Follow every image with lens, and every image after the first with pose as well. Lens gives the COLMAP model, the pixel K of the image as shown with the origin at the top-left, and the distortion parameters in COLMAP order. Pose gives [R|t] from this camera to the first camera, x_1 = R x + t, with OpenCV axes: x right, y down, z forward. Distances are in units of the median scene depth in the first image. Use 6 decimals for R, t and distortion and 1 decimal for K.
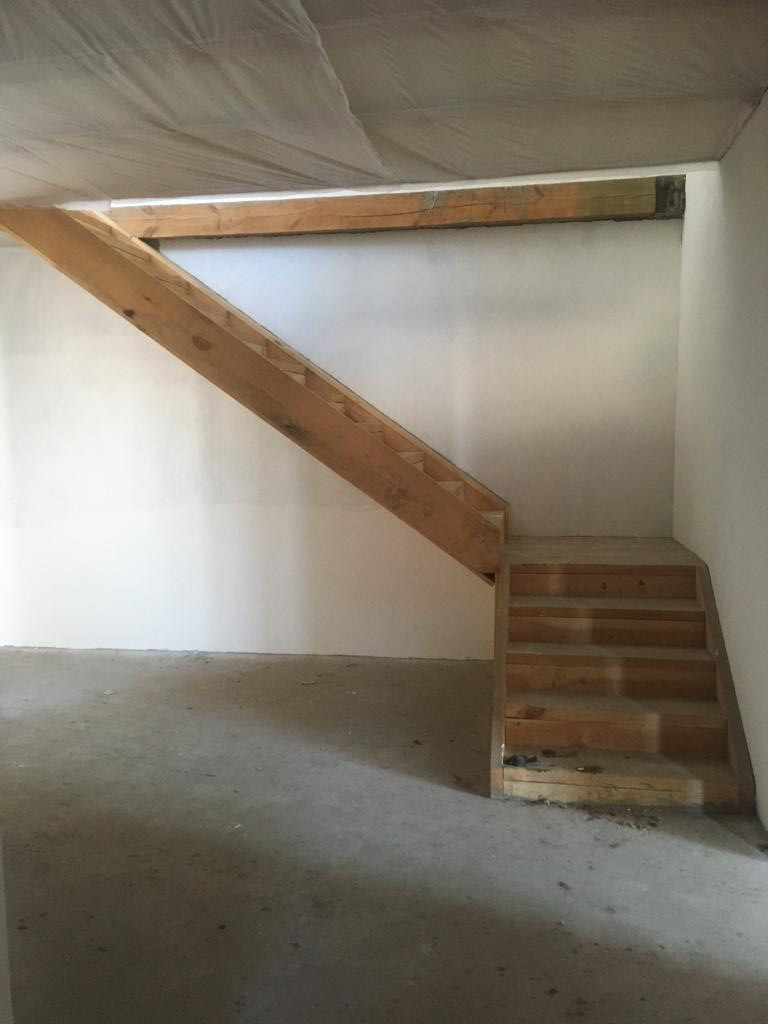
lens RADIAL K [[858.7, 0, 387.9], [0, 858.7, 514.4], [0, 0, 1]] dist [0.126016, -0.181048]
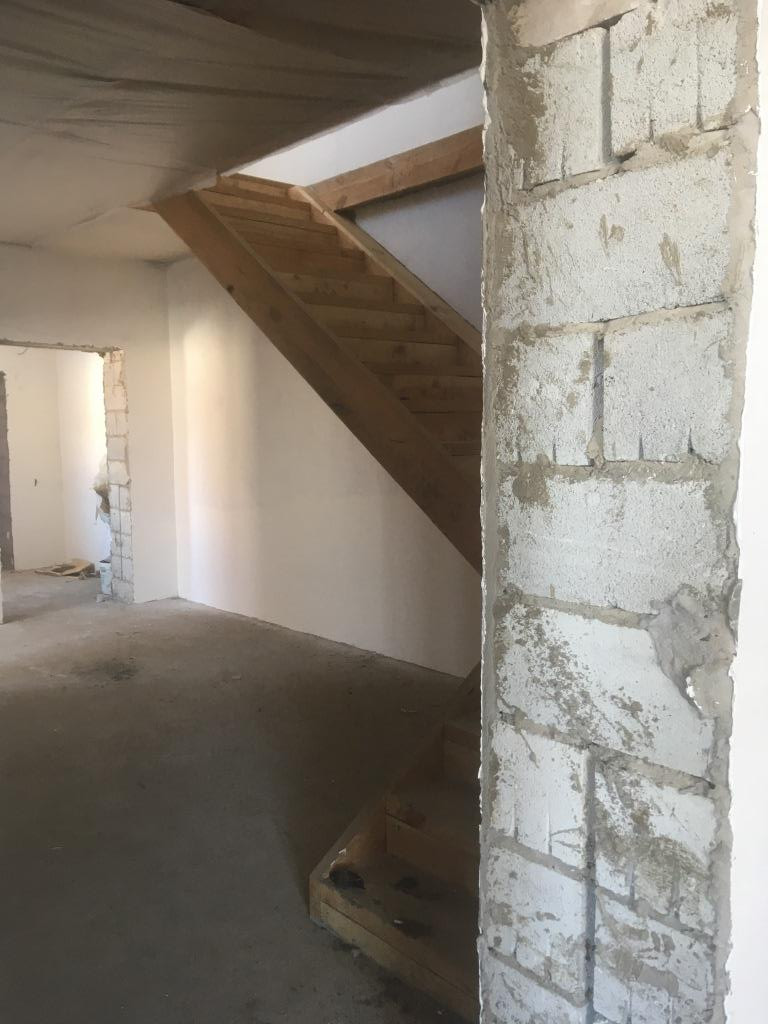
lens RADIAL K [[858.7, 0, 387.9], [0, 858.7, 514.4], [0, 0, 1]] dist [0.126016, -0.181048]
pose [[0.778602, 0.070007, -0.623601, 0.417338], [-0.065399, 0.997399, 0.030317, -0.020888], [0.624101, 0.017178, 0.781155, 0.332938]]
